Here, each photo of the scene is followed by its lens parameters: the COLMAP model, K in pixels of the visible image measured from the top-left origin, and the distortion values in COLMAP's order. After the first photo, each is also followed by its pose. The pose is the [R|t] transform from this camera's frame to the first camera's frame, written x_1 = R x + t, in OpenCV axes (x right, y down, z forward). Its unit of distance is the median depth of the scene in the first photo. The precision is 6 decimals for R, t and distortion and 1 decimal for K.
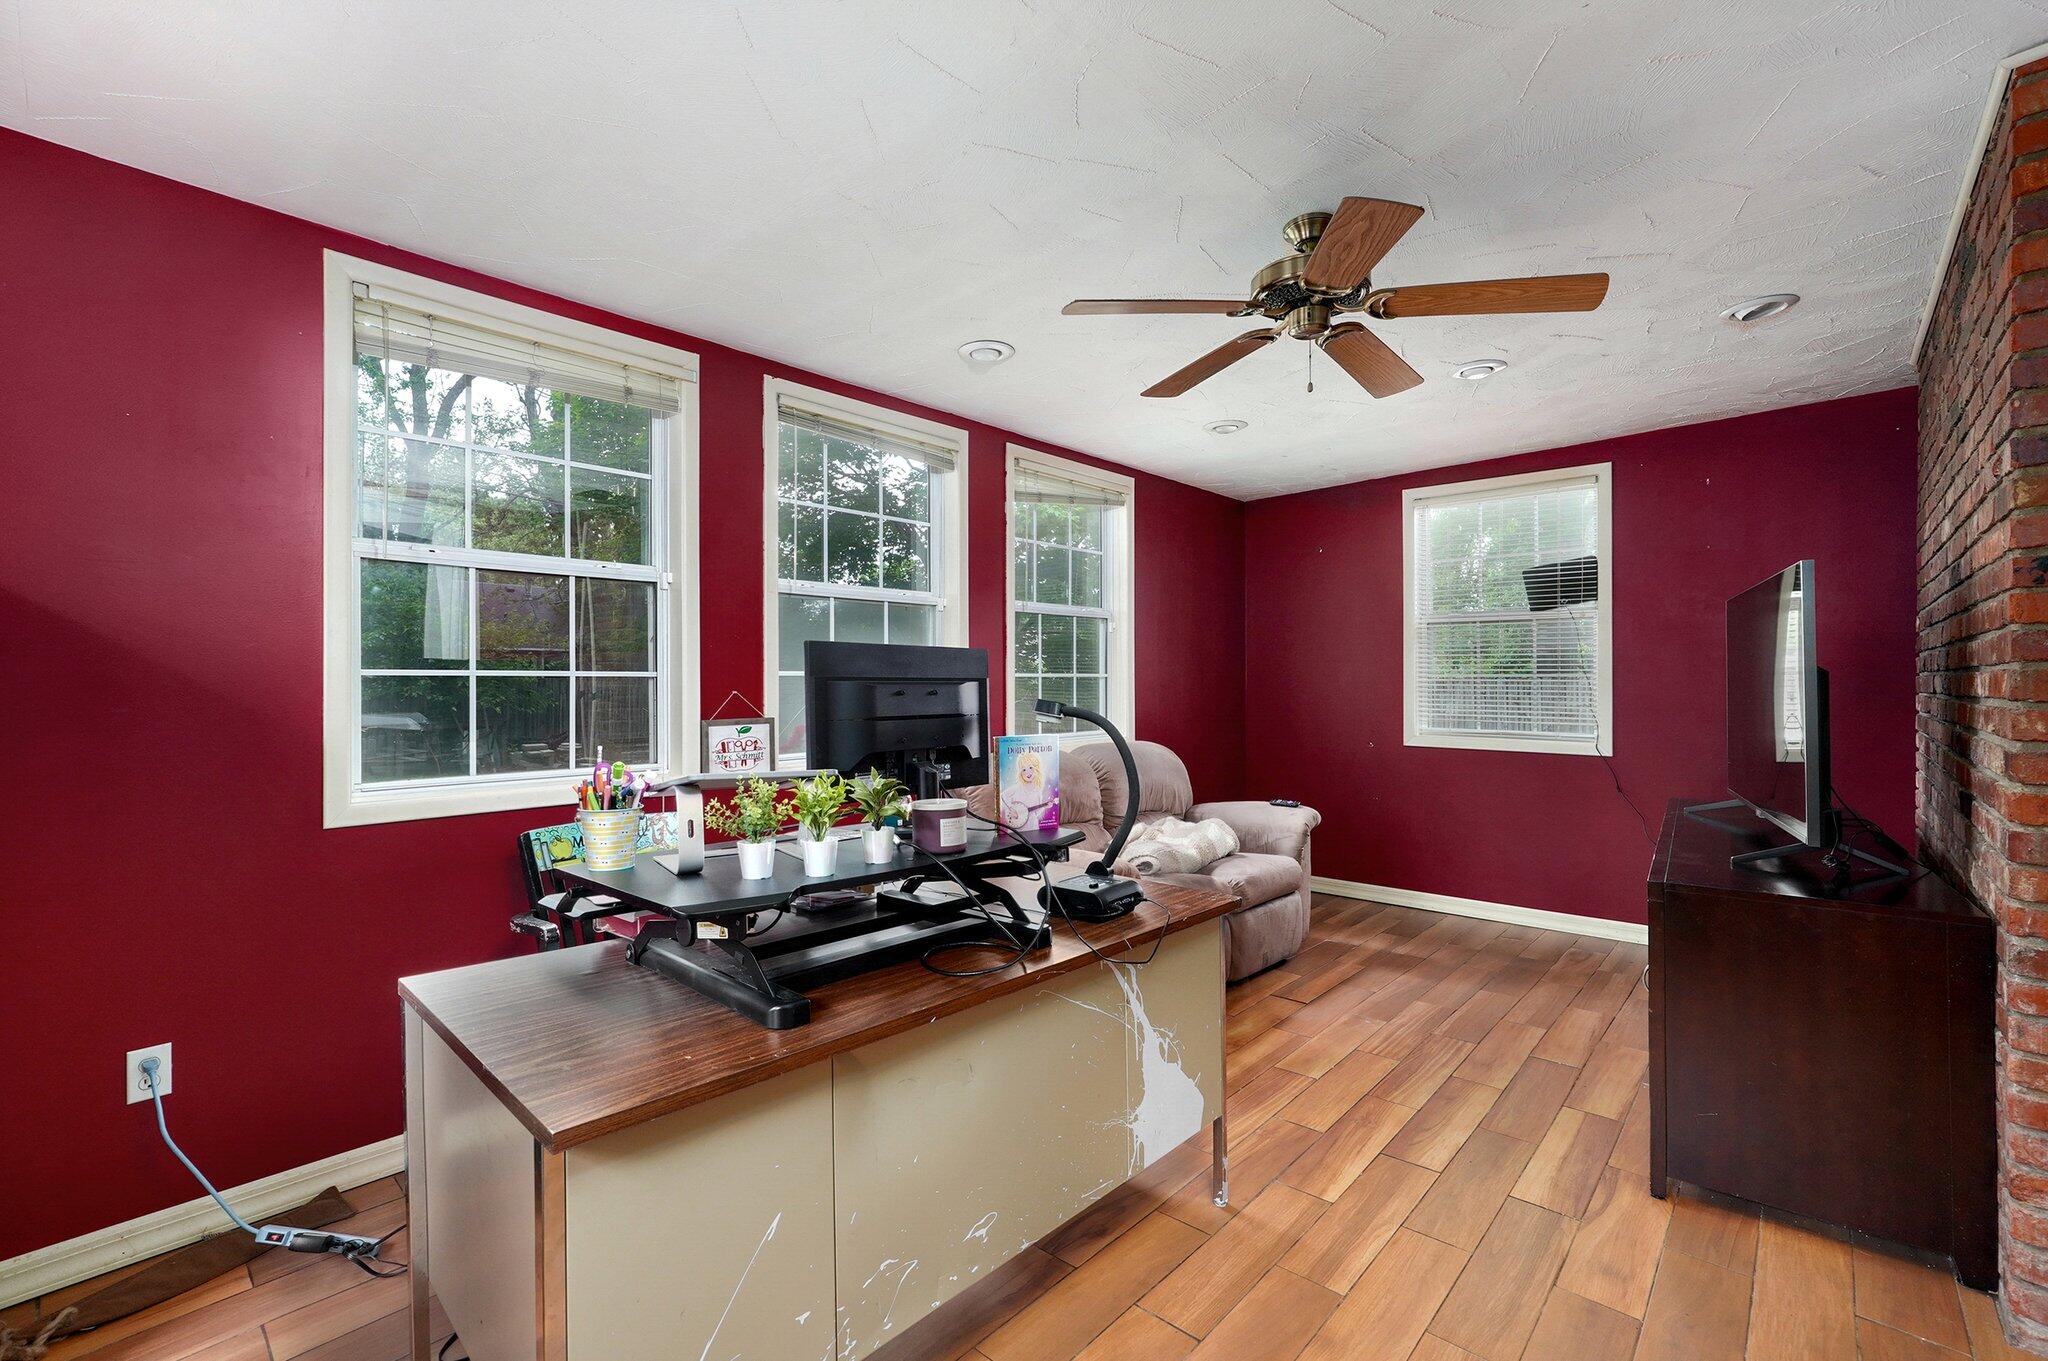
lens RADIAL K [[875.5, 0, 1025.8], [0, 875.5, 679.2], [0, 0, 1]] dist [0.003618, 0.000222]
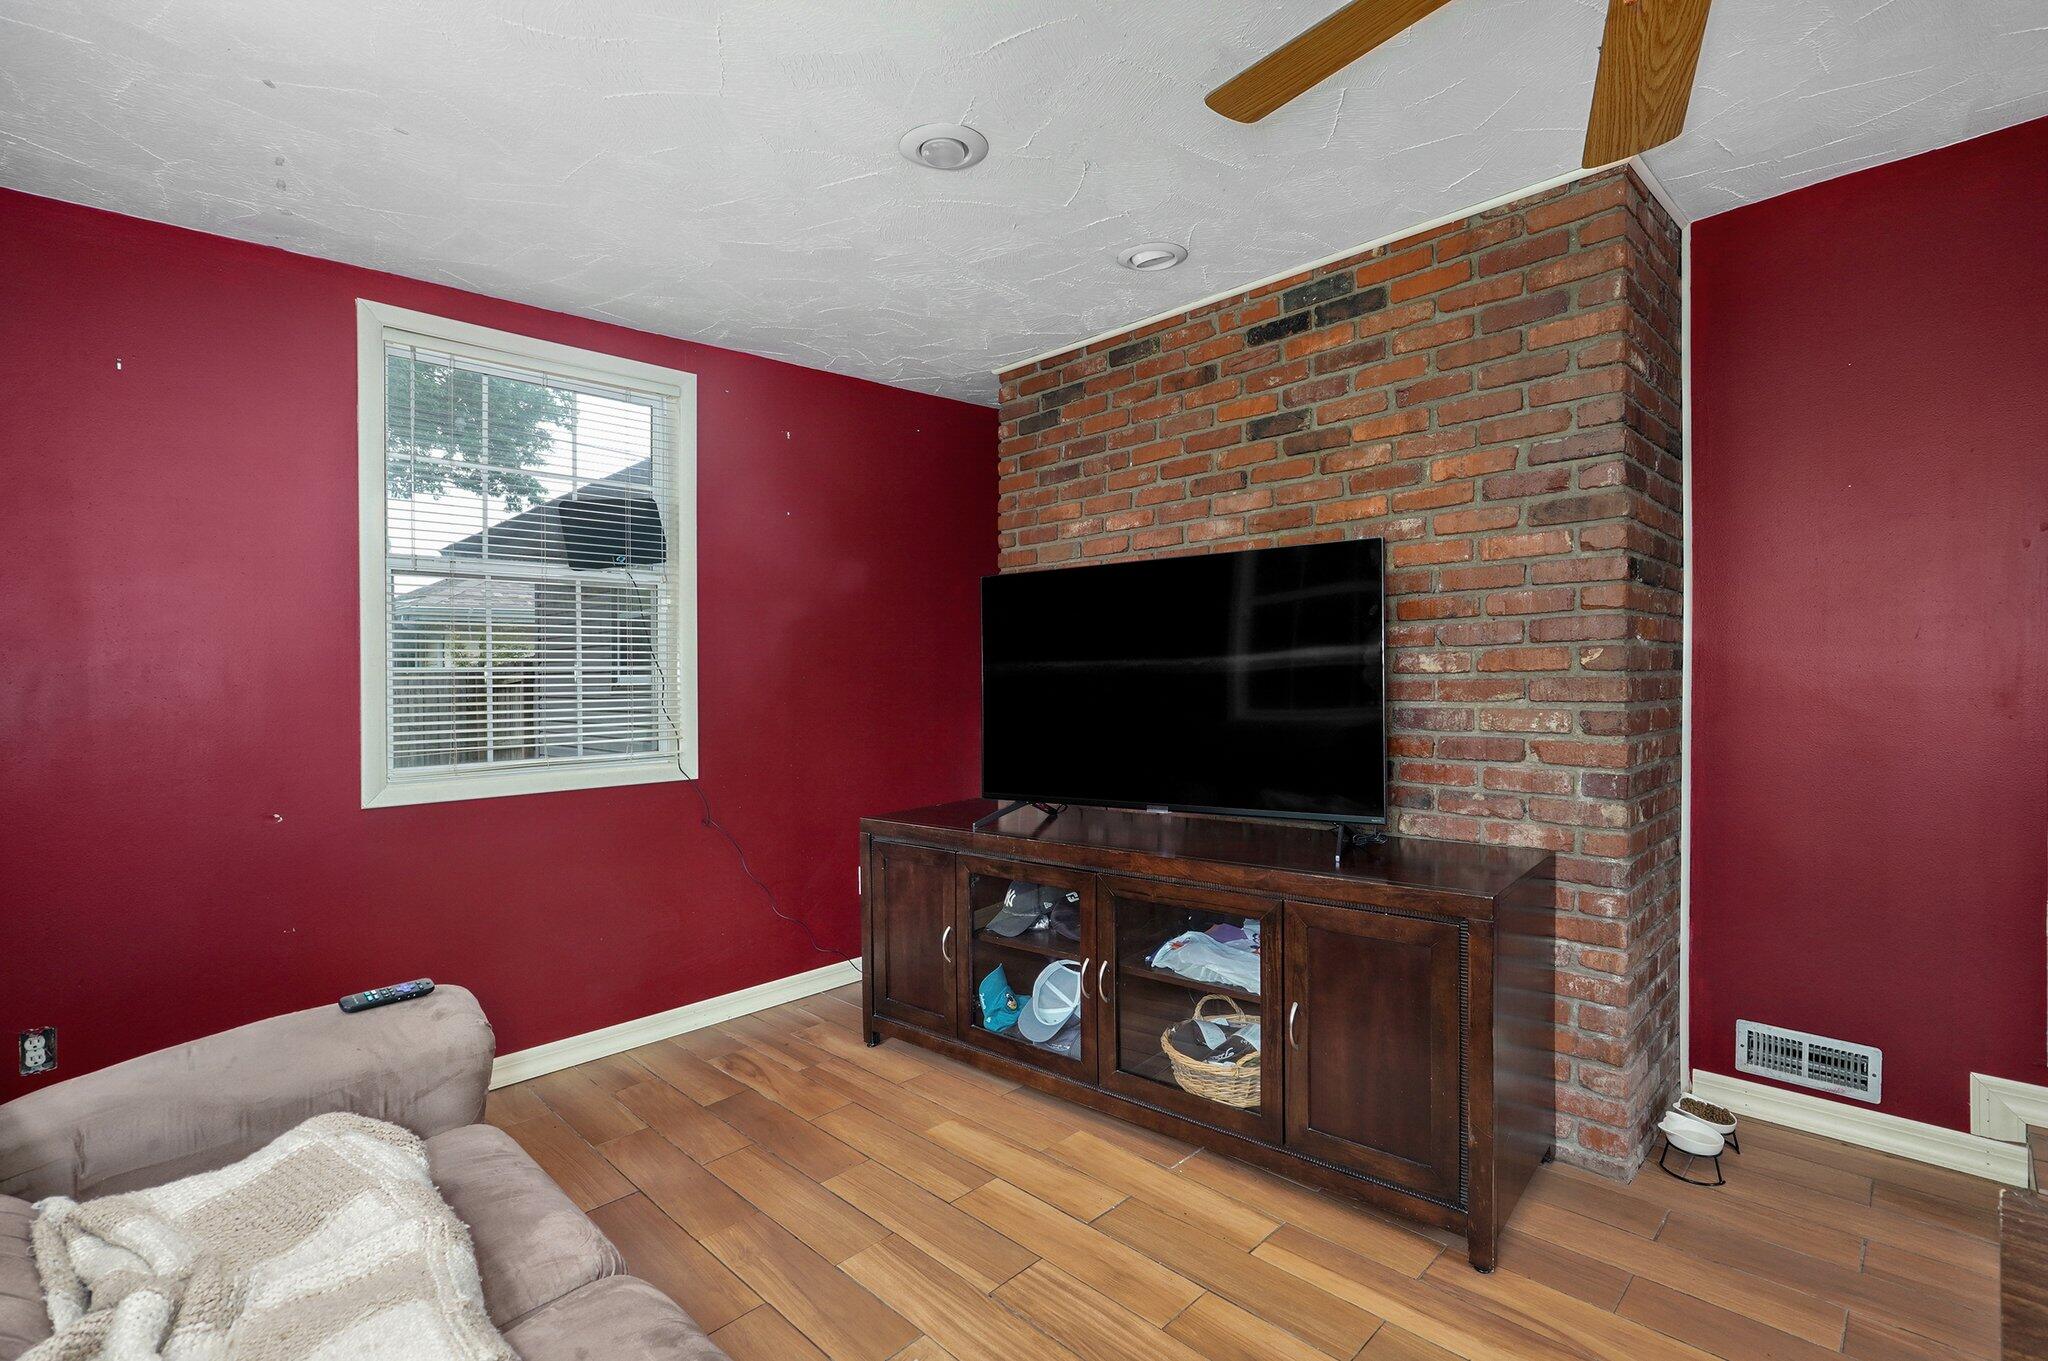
lens RADIAL K [[933.5, 0, 1026.0], [0, 933.5, 679.4], [0, 0, 1]] dist [-0.004362, 0.000649]
pose [[0.043591, -0.005245, 0.999036, -0.113050], [0.011250, 0.999925, 0.004759, 0.005769], [-0.998986, 0.011032, 0.043647, 0.811694]]
